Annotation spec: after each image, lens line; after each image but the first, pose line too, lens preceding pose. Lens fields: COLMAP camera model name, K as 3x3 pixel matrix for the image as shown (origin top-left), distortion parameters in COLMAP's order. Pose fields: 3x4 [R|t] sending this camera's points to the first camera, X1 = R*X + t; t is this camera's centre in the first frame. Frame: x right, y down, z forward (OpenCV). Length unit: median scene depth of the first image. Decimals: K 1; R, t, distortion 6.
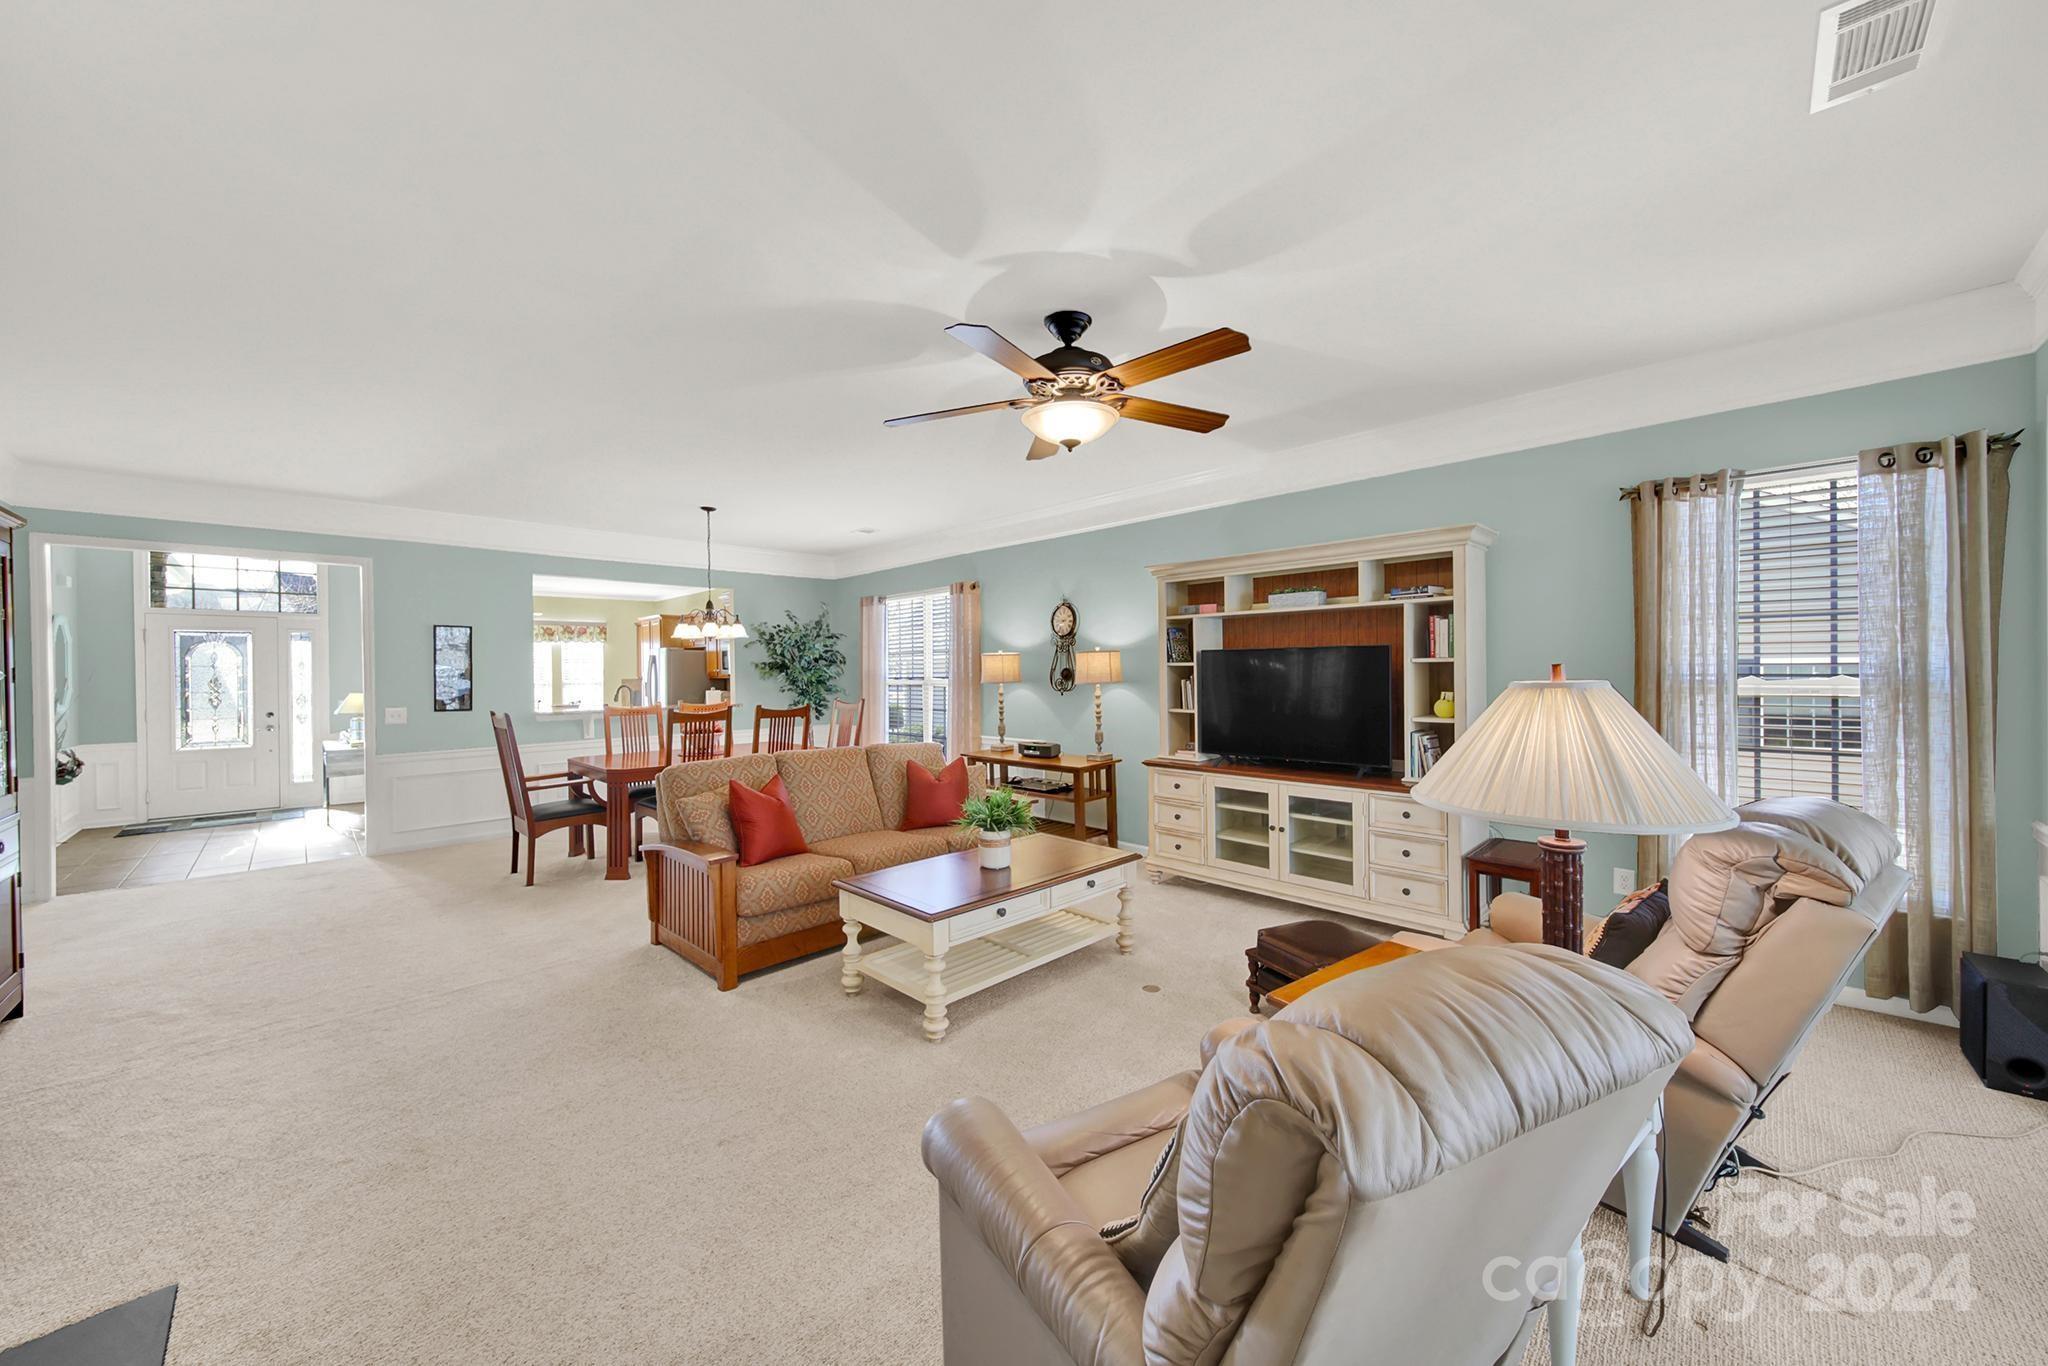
lens RADIAL K [[737.5, 0, 1022.9], [0, 737.5, 673.2], [0, 0, 1]] dist [0.000924, -0.000356]
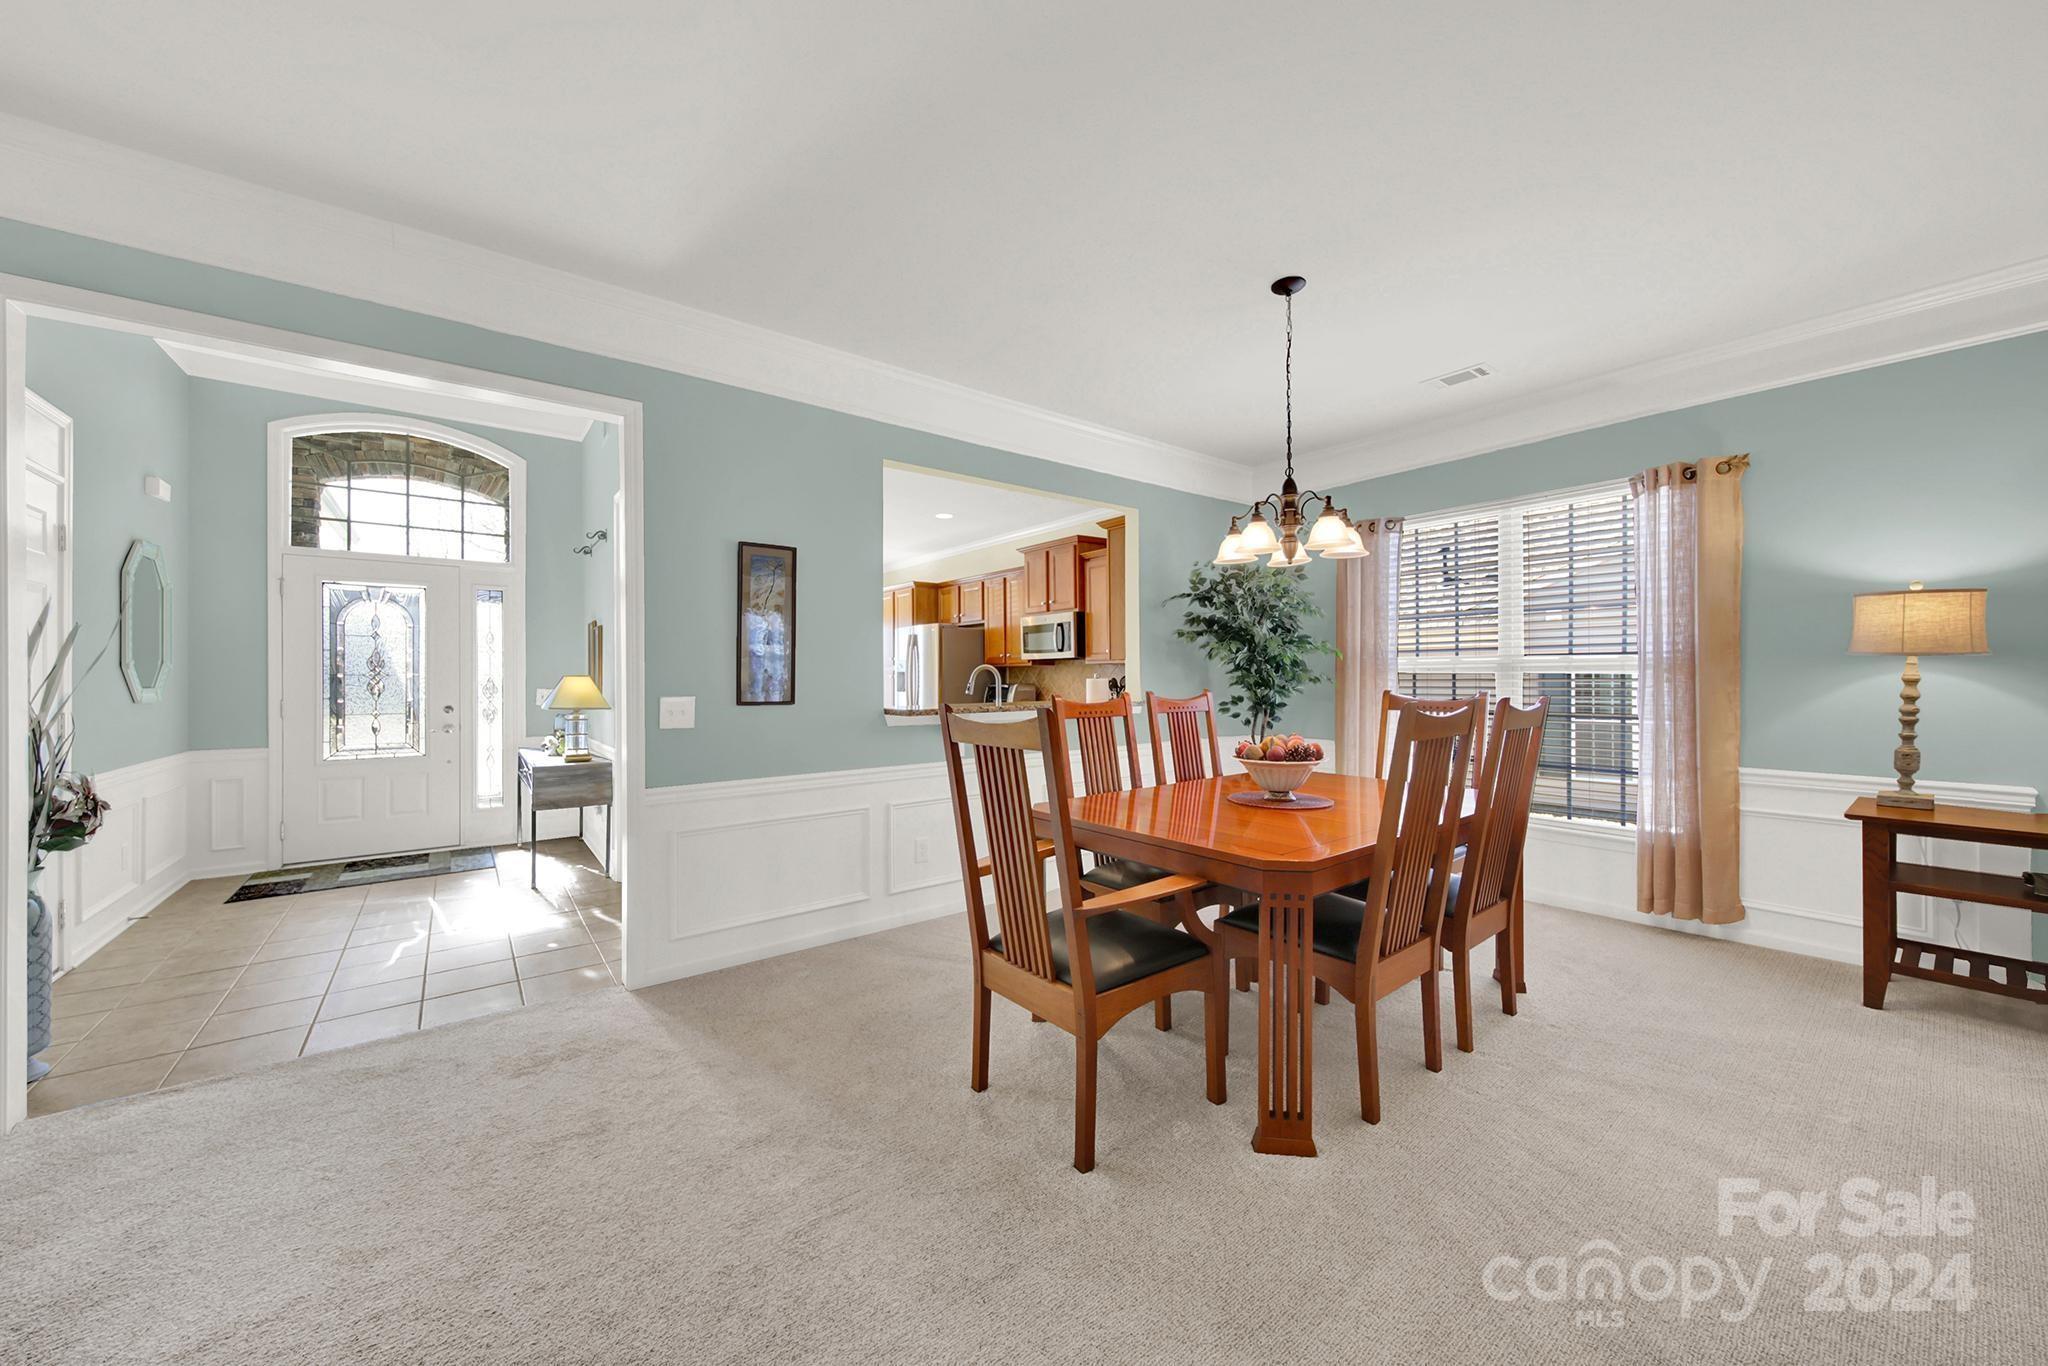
lens RADIAL K [[728.8, 0, 1016.7], [0, 728.8, 677.7], [0, 0, 1]] dist [0.000350, -0.000066]
pose [[0.992509, 0.006761, -0.121981, -0.581971], [-0.007133, 0.999971, -0.002615, 0.035120], [0.121960, 0.003466, 0.992529, 0.551636]]
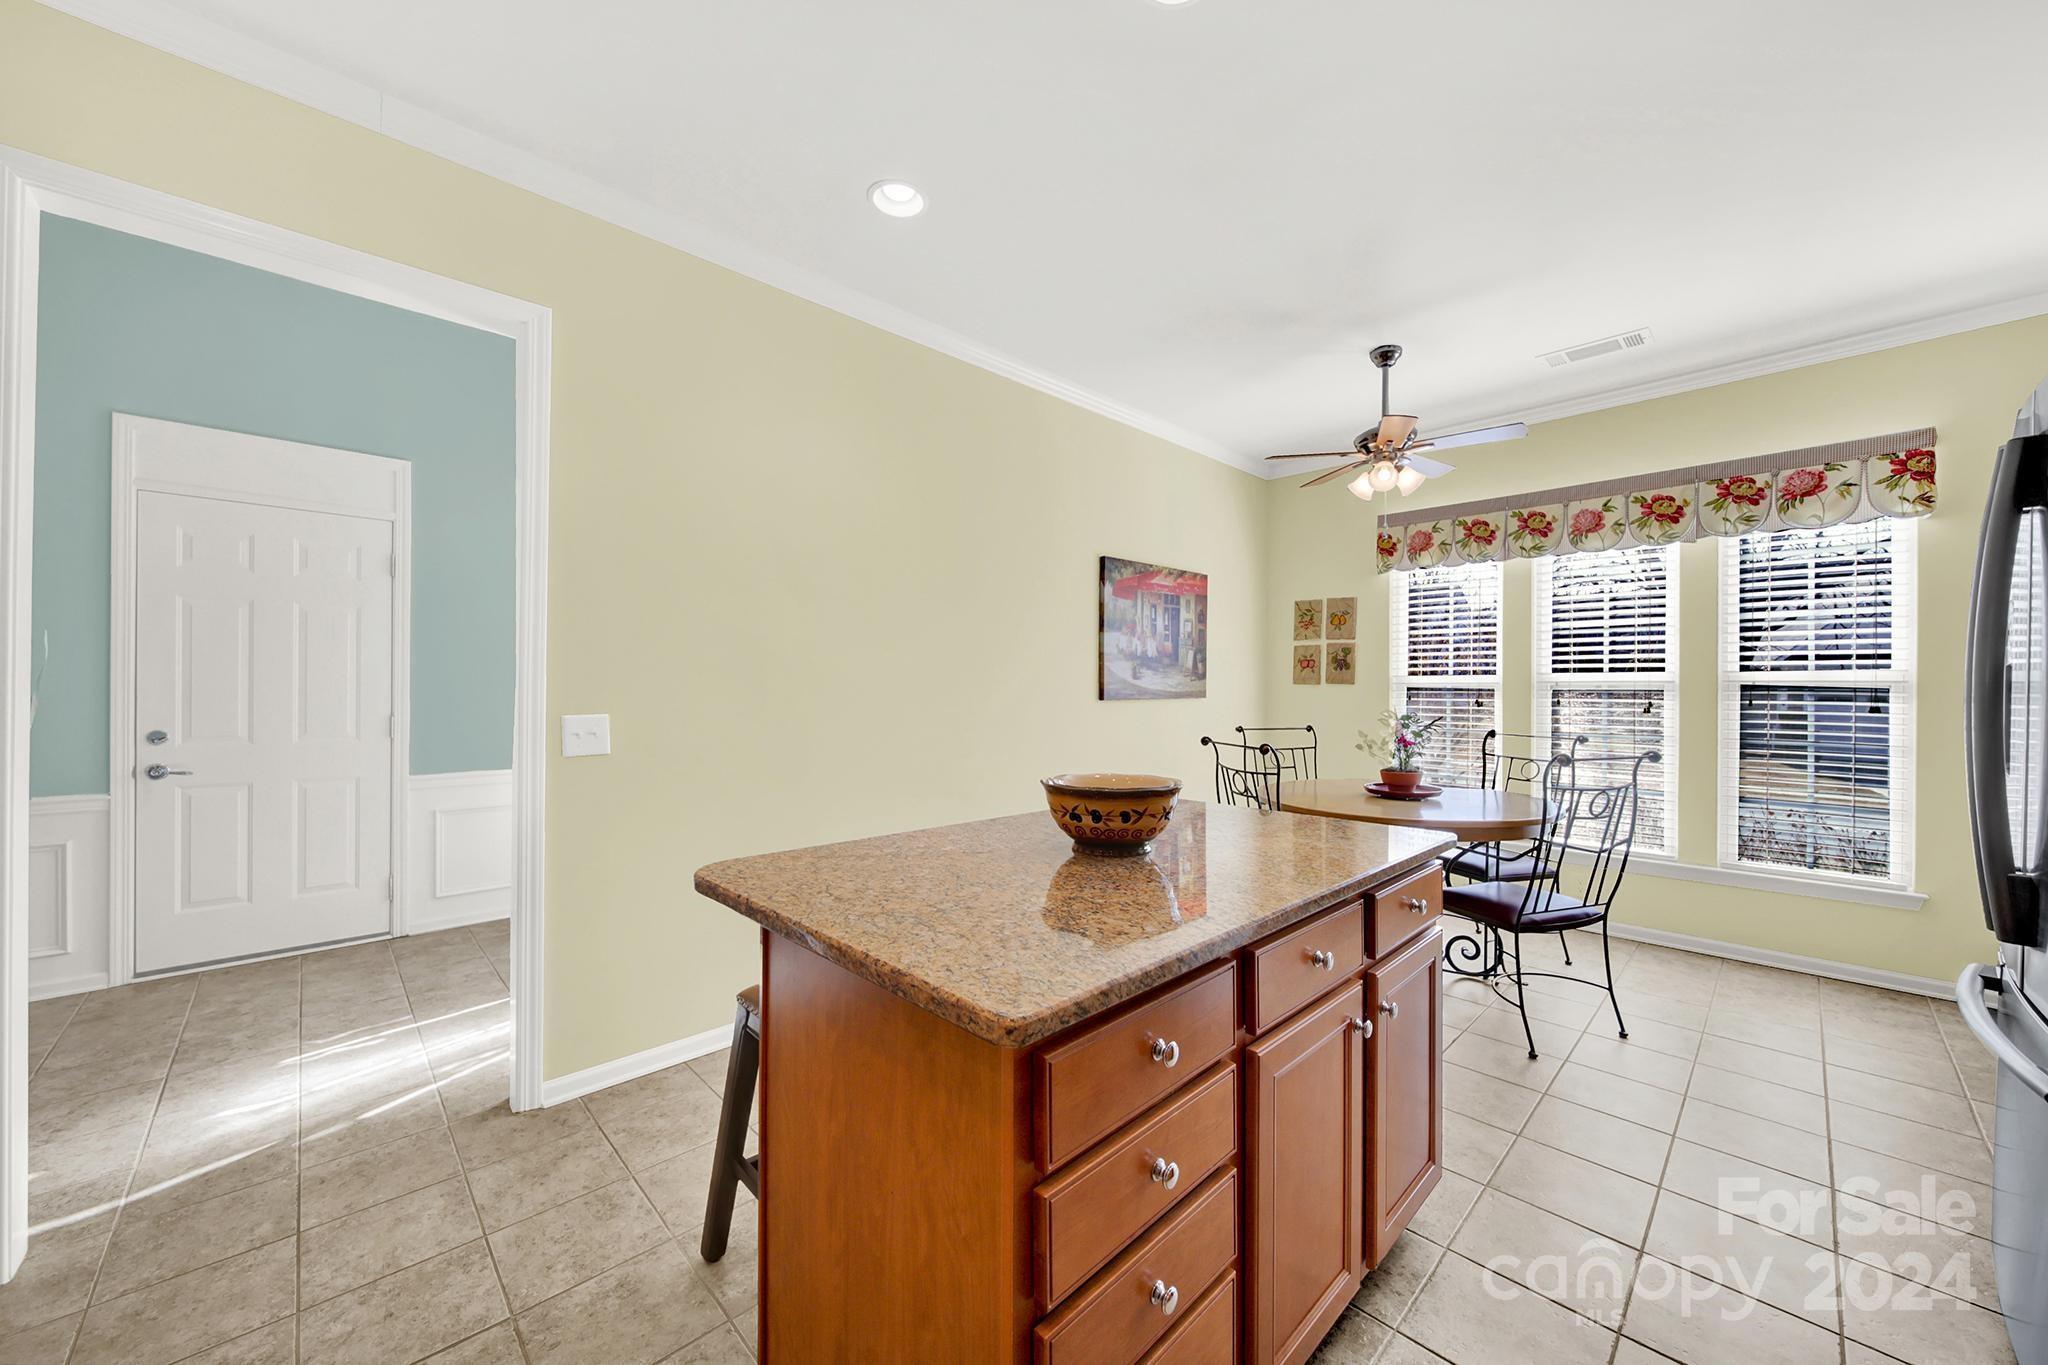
lens RADIAL K [[746.2, 0, 1037.5], [0, 746.2, 687.0], [0, 0, 1]] dist [-0.000737, -0.000097]
pose [[-0.002162, 0.010145, -0.999946, -0.708942], [-0.005532, 0.999933, 0.010156, 0.029681], [0.999982, 0.005553, -0.002105, 1.560714]]
